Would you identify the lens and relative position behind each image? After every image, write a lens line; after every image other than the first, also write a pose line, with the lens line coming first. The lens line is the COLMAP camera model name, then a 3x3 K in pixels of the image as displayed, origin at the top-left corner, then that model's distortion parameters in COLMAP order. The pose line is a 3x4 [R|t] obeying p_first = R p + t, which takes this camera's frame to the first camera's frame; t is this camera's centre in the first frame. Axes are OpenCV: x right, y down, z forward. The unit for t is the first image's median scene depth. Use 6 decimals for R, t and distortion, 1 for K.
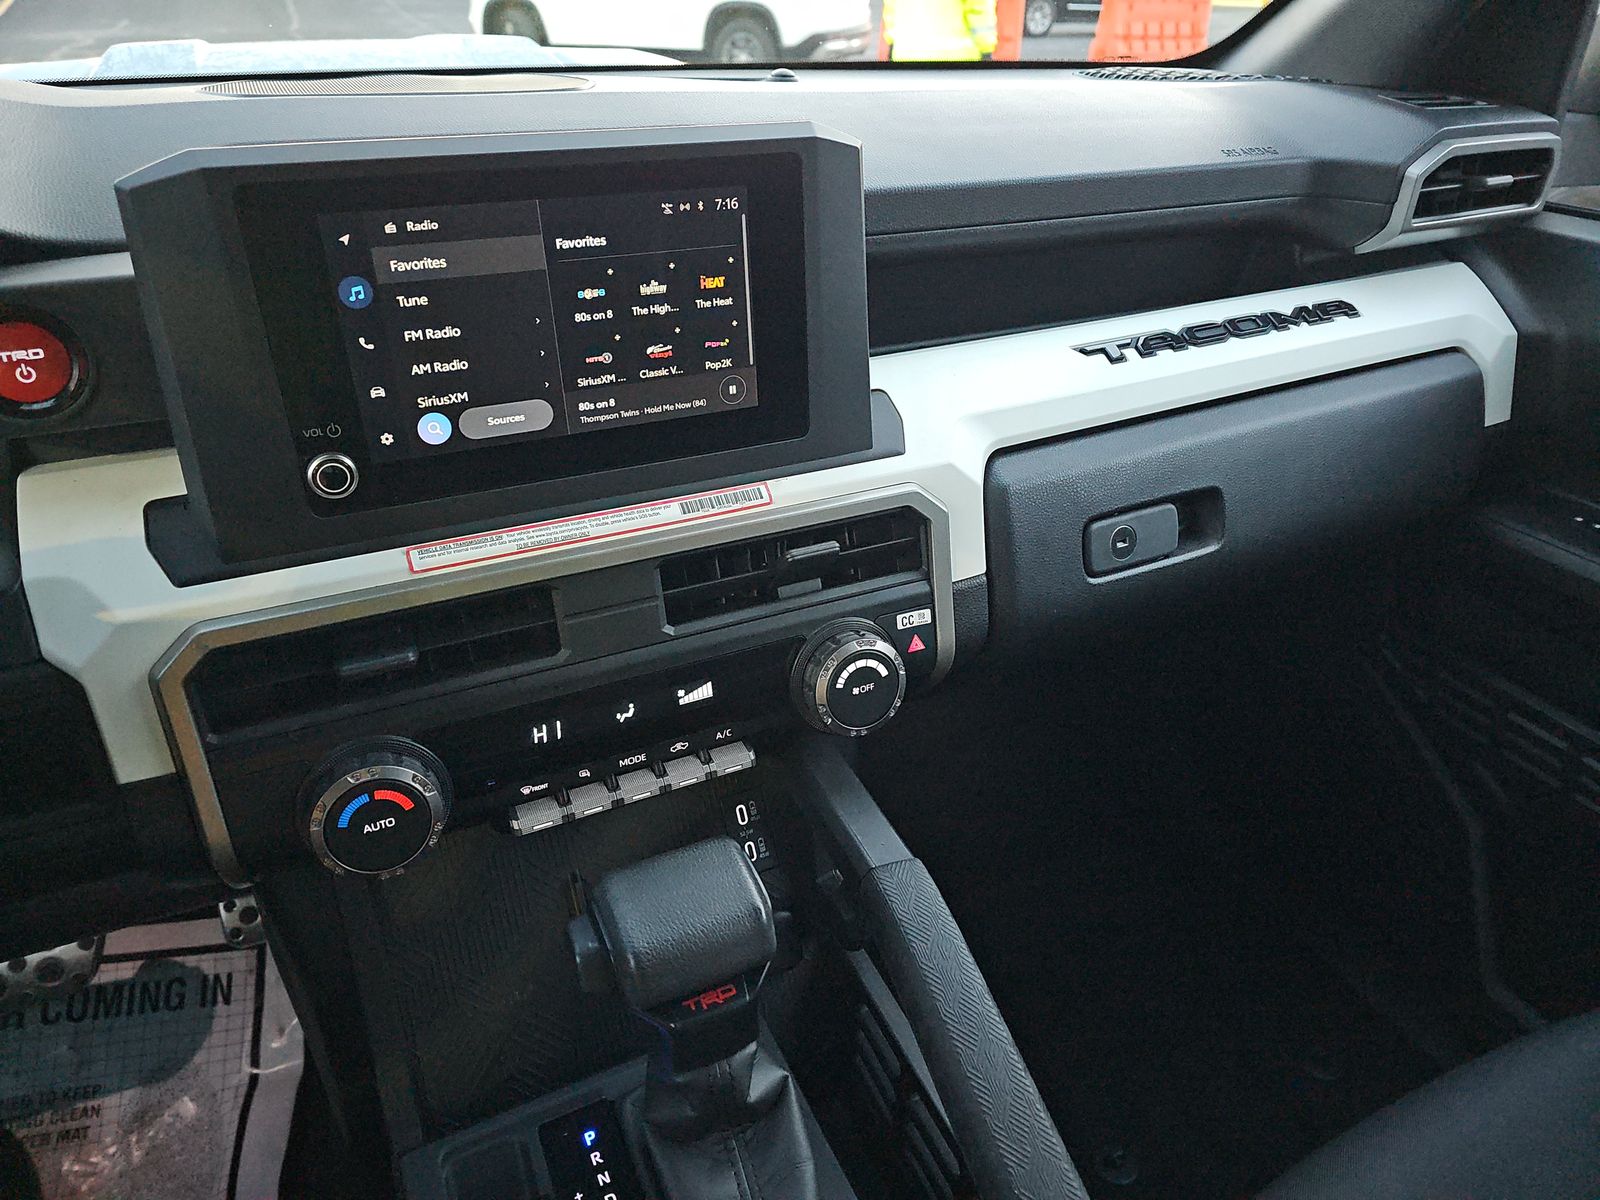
lens RADIAL K [[1032.2, 0, 800.0], [0, 1032.2, 600.0], [0, 0, 1]] dist [0.094513, 0.000975]
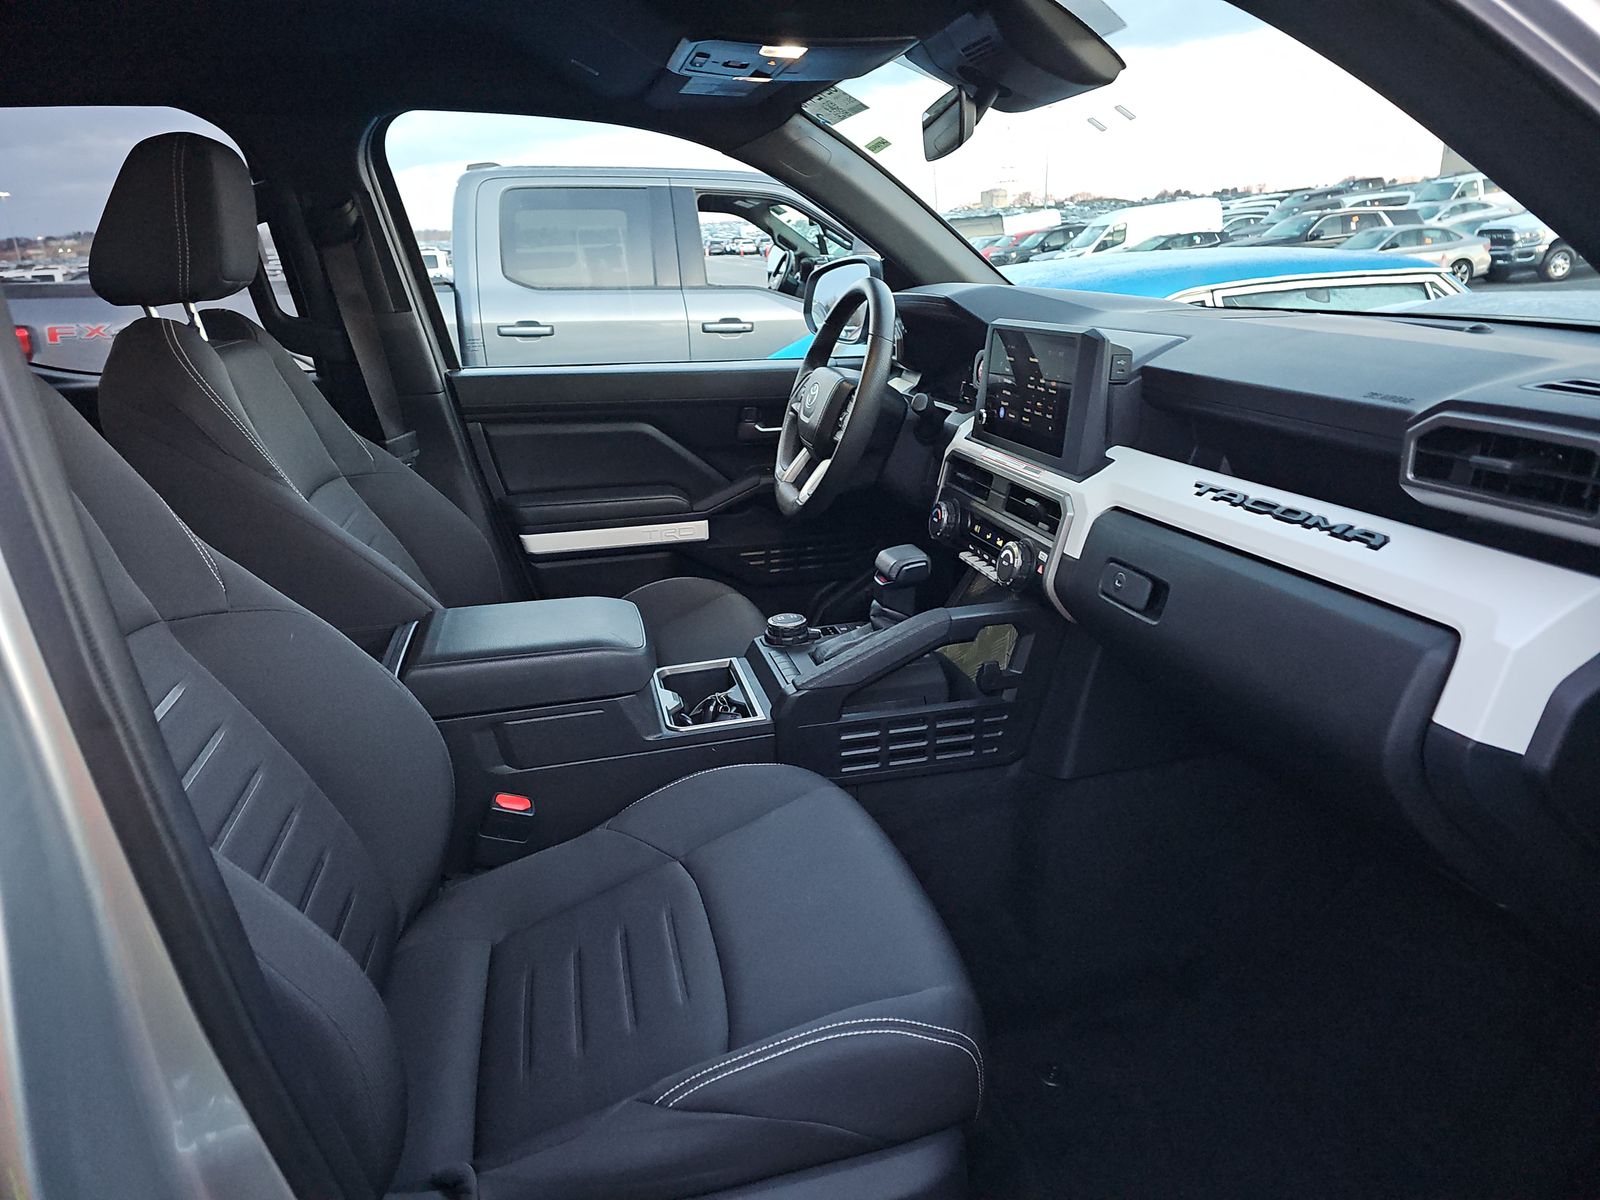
lens RADIAL K [[1032.2, 0, 800.0], [0, 1032.2, 600.0], [0, 0, 1]] dist [0.094513, 0.000975]
pose [[-0.212999, 0.303319, -0.928778, 1.926876], [-0.470508, 0.801269, 0.369580, -0.400053], [0.856302, 0.515718, -0.027955, 0.617652]]
